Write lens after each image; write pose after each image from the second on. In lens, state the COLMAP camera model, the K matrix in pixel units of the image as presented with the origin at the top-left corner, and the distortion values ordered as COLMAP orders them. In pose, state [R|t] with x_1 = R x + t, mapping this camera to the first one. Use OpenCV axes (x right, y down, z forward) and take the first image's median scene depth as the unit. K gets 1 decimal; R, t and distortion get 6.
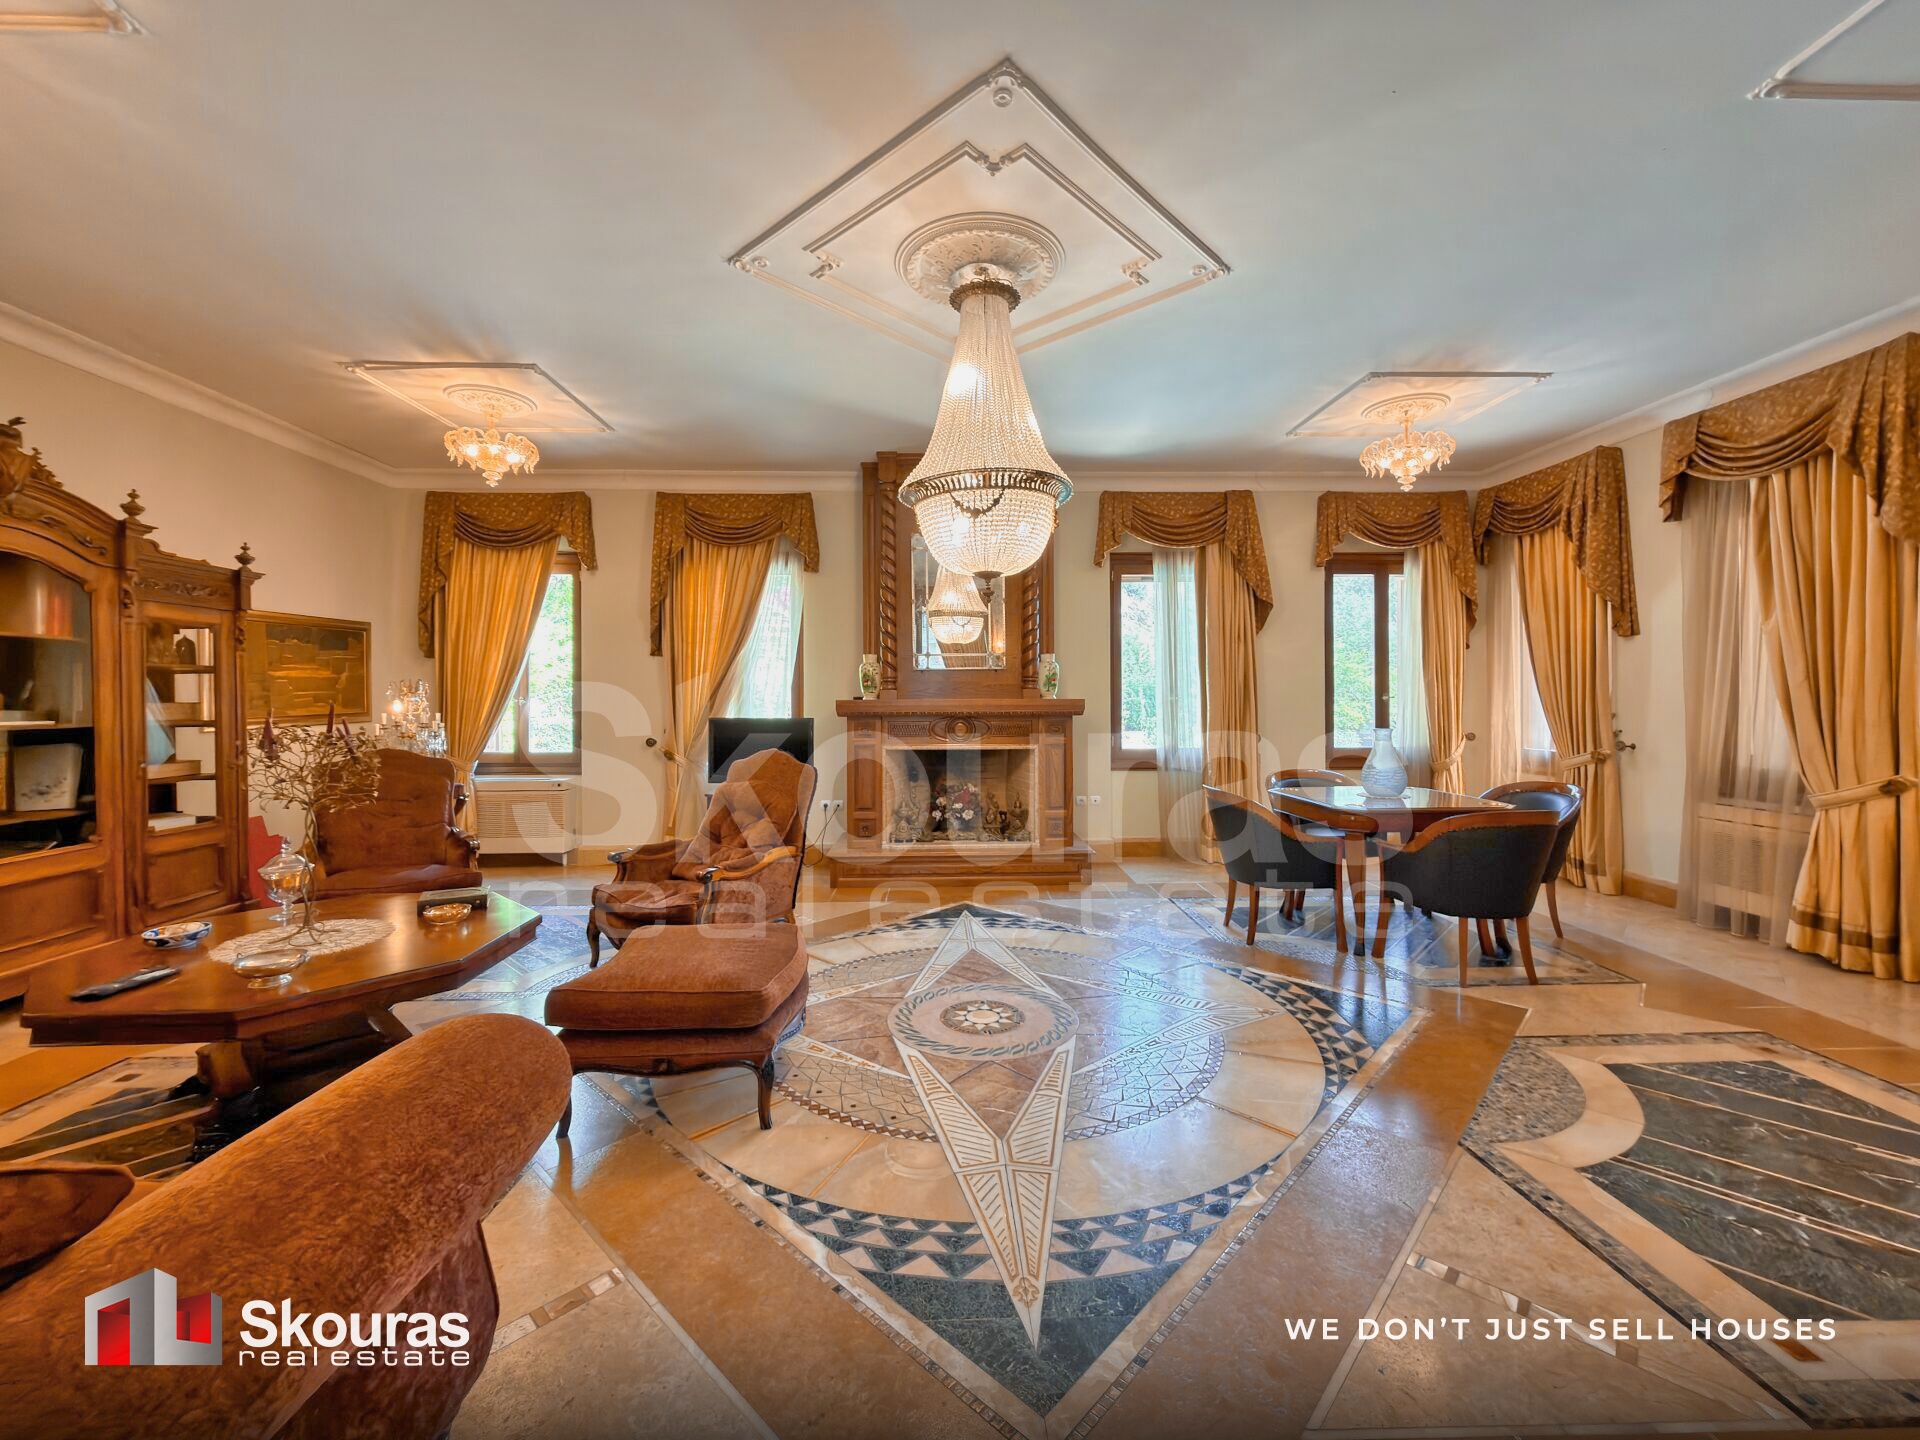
lens RADIAL K [[770.6, 0, 956.4], [0, 770.6, 710.5], [0, 0, 1]] dist [0.001529, -0.000258]
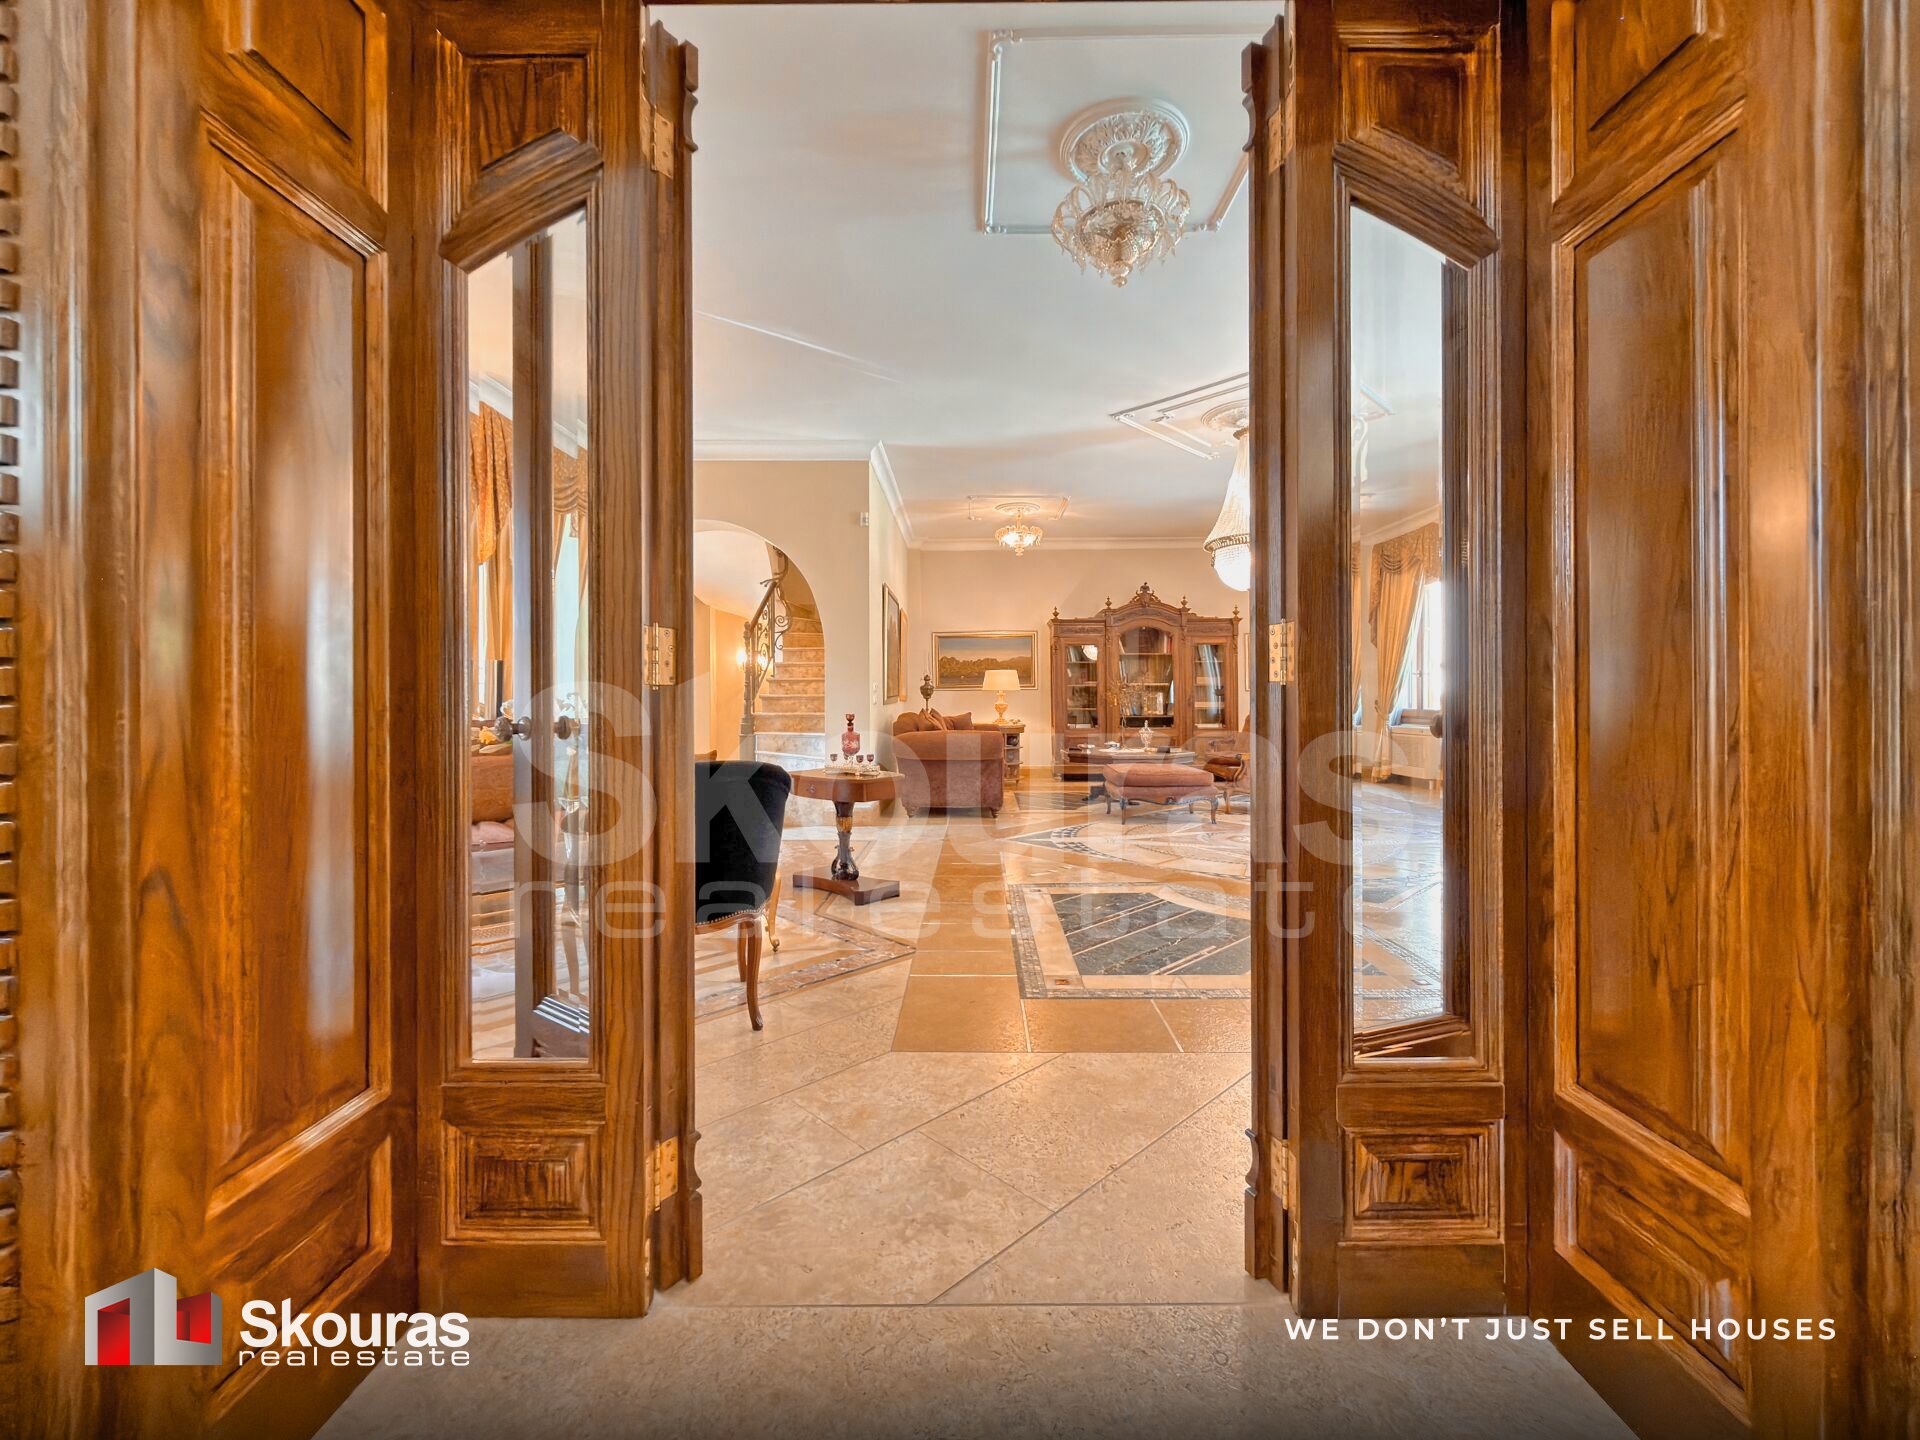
lens RADIAL K [[770.6, 0, 956.4], [0, 770.6, 710.5], [0, 0, 1]] dist [0.001529, -0.000258]
pose [[-0.051276, 0.018826, -0.998507, 1.610426], [-0.008506, 0.999778, 0.019287, 0.062165], [0.998648, 0.009482, -0.051104, 0.360653]]
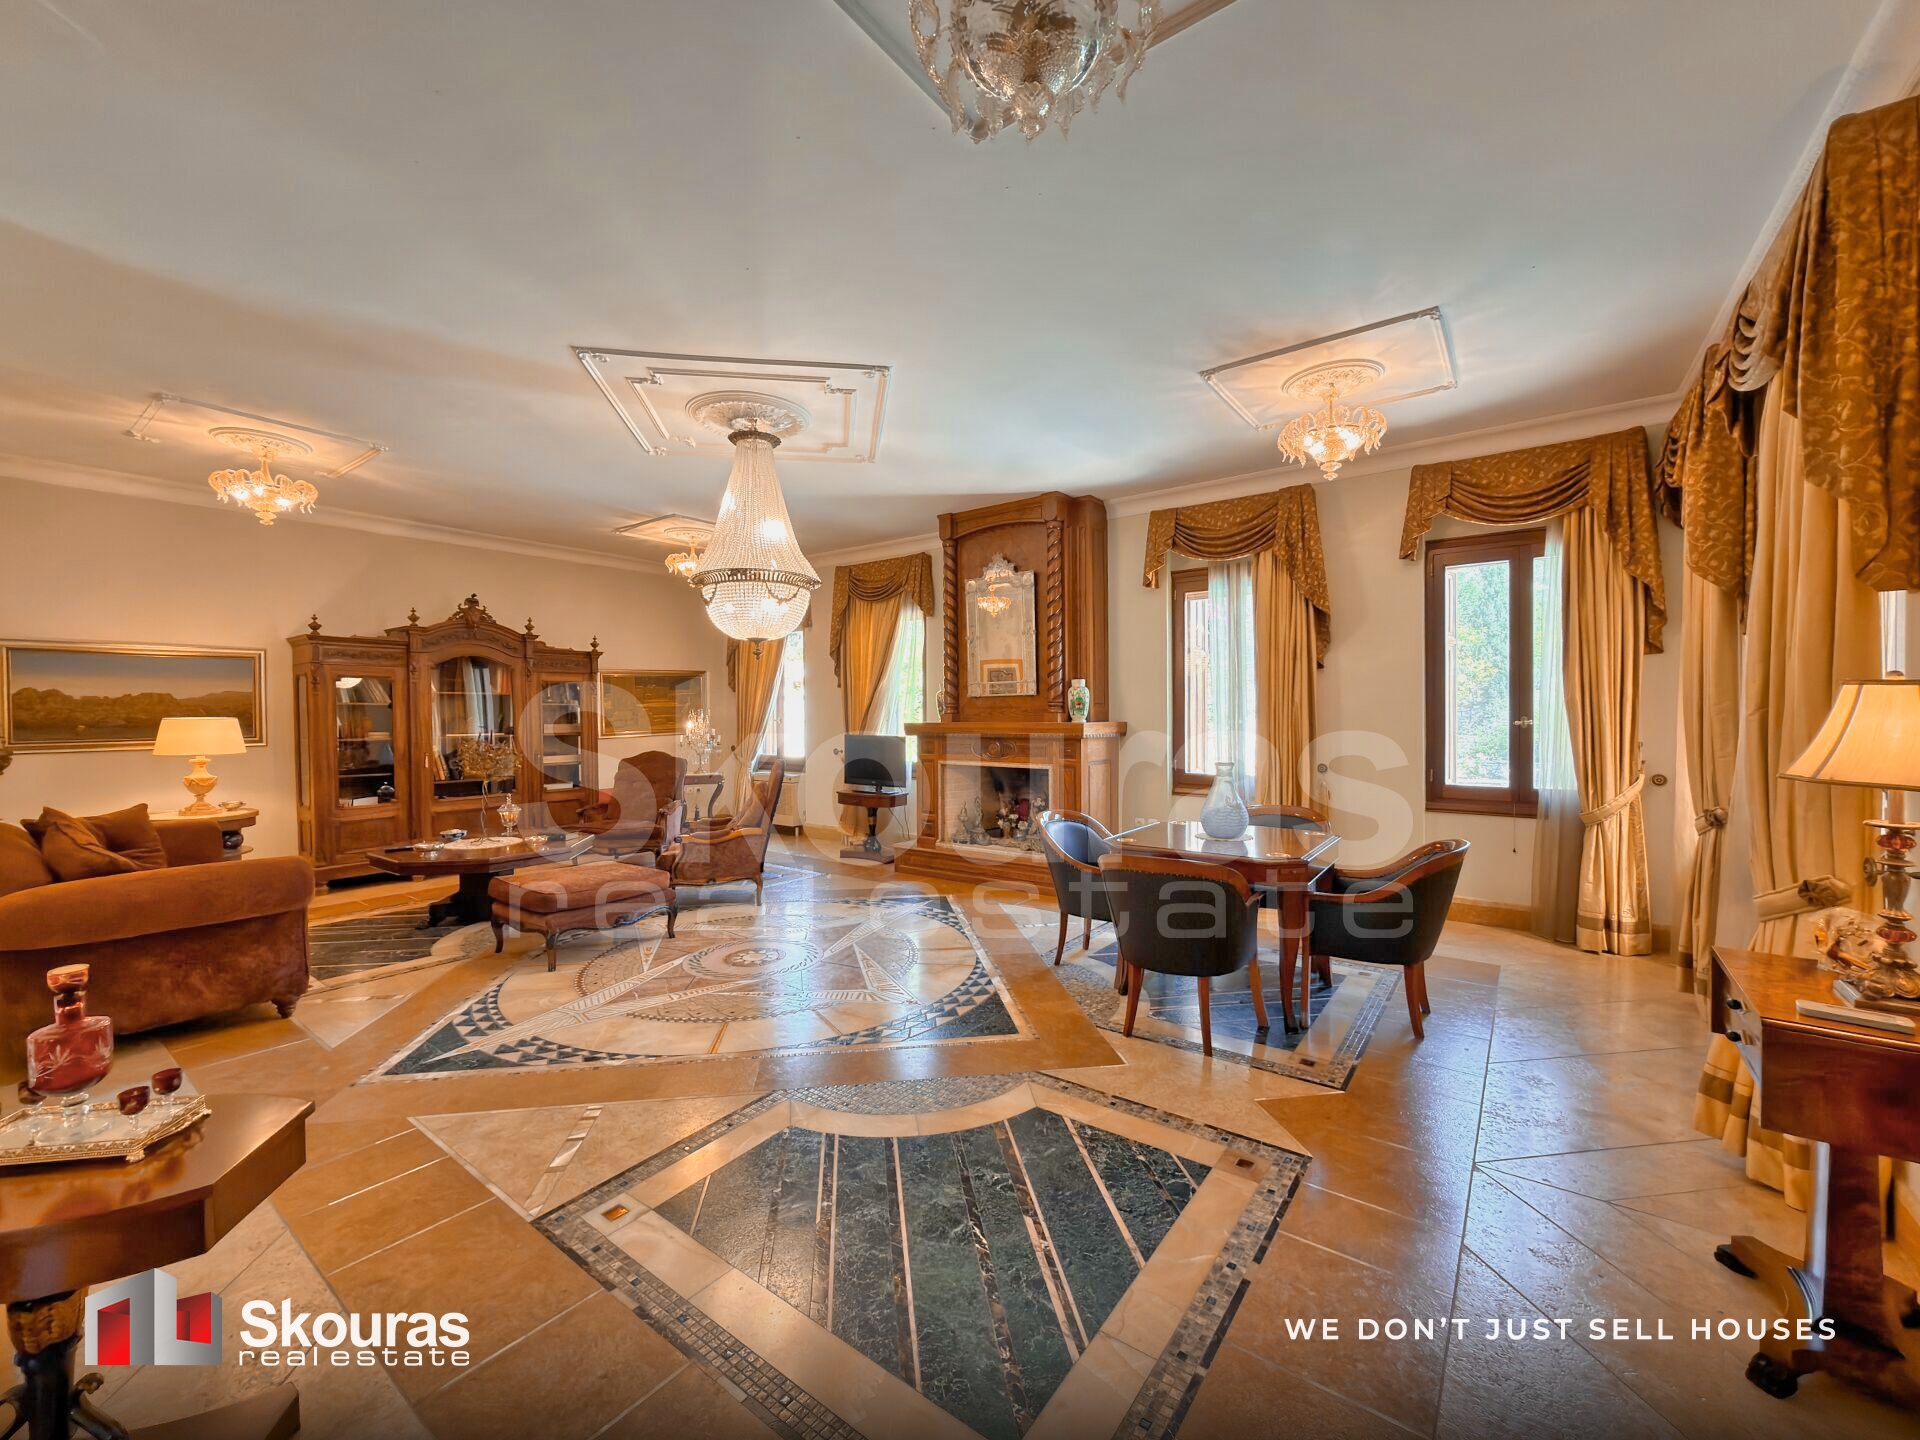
lens RADIAL K [[767.0, 0, 963.5], [0, 767.0, 721.4], [0, 0, 1]] dist [-0.000600, -0.000370]
pose [[0.786671, 0.006274, -0.617341, 1.050423], [-0.004880, 0.999980, 0.003943, -0.030579], [0.617354, -0.000089, 0.786686, 0.129468]]
